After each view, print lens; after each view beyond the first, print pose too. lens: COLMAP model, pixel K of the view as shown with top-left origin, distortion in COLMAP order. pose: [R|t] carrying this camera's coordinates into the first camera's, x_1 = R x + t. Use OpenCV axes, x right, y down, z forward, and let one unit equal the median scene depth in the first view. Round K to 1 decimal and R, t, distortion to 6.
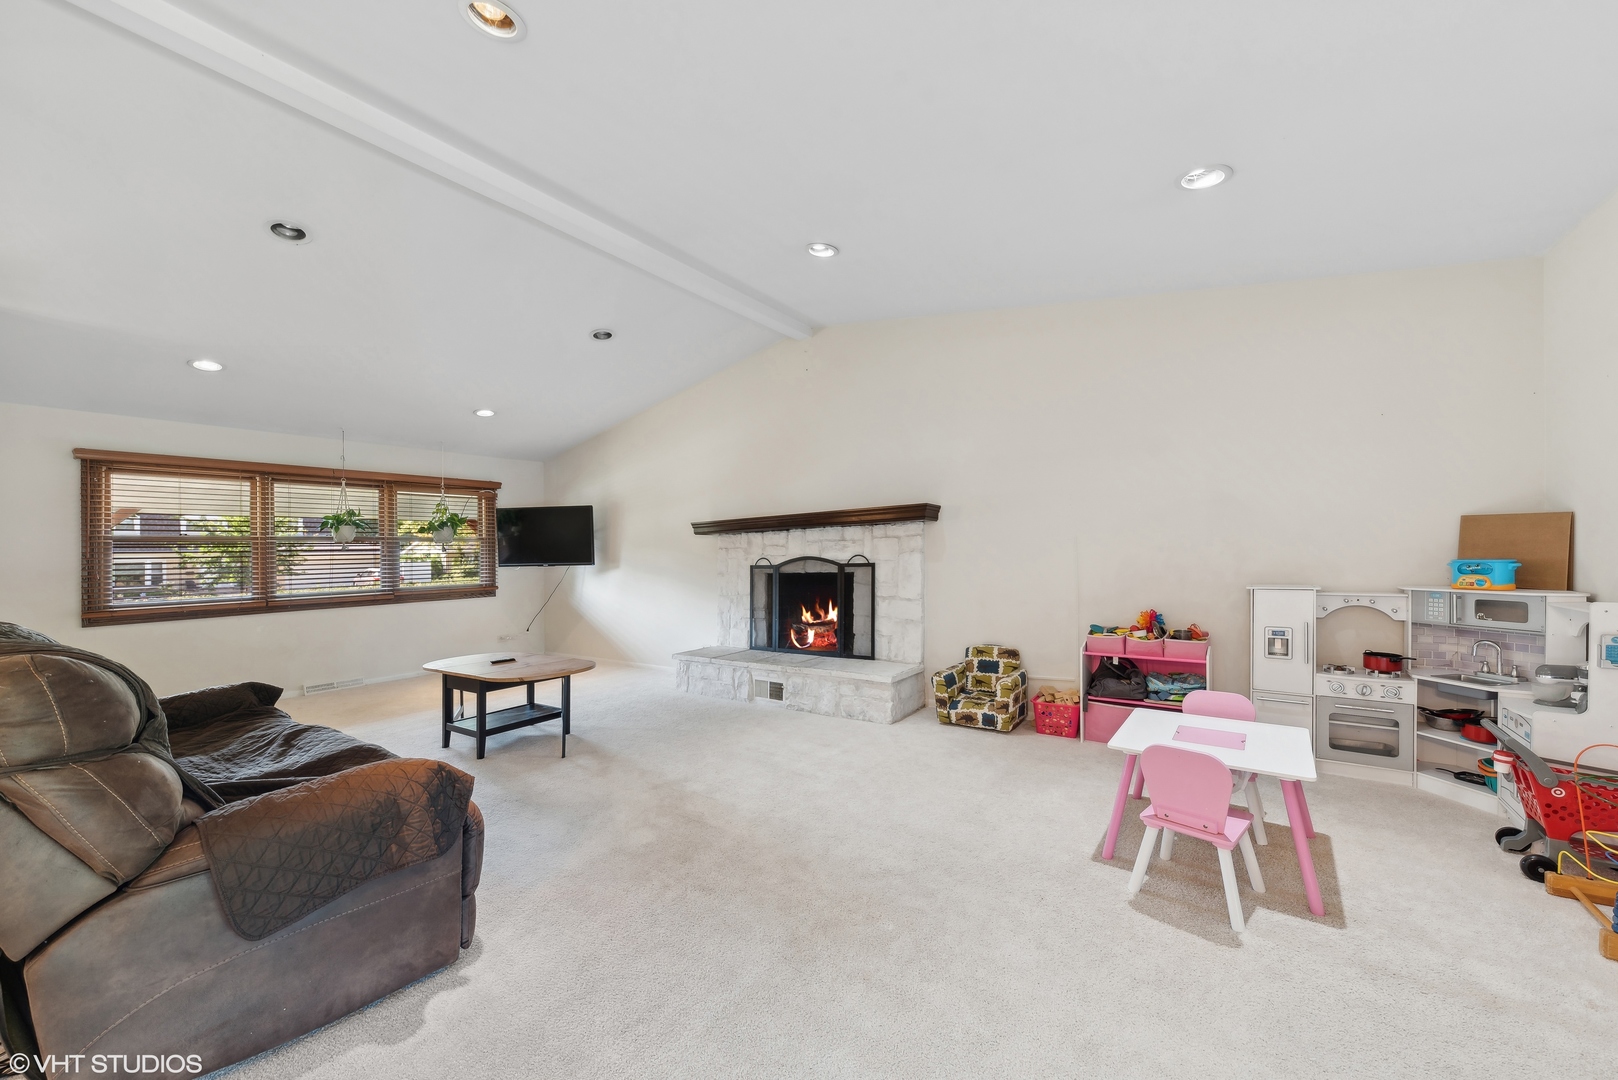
lens RADIAL K [[577.1, 0, 809.5], [0, 577.1, 568.7], [0, 0, 1]] dist [0.001831, -0.000222]
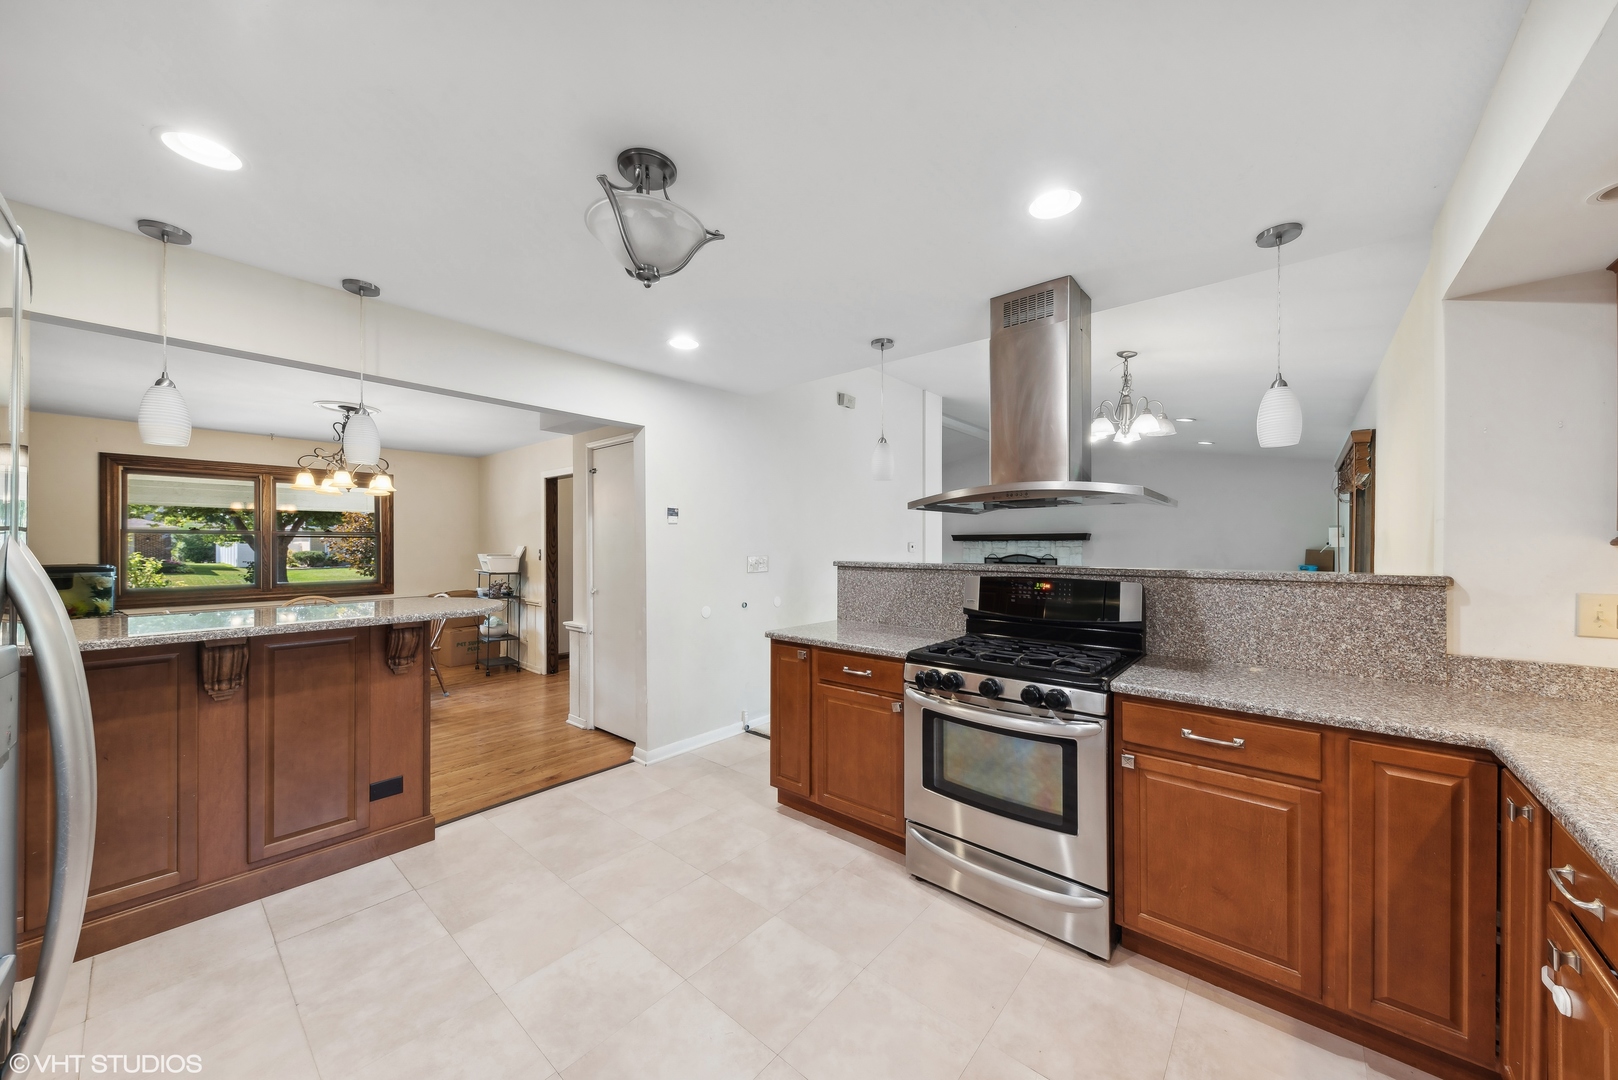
lens RADIAL K [[571.9, 0, 806.9], [0, 571.9, 546.0], [0, 0, 1]] dist [0.008996, 0.000009]
pose [[0.996829, 0.031836, -0.072934, -0.628343], [-0.033220, 0.999289, -0.017842, 0.012108], [0.072314, 0.020208, 0.997177, -1.159006]]
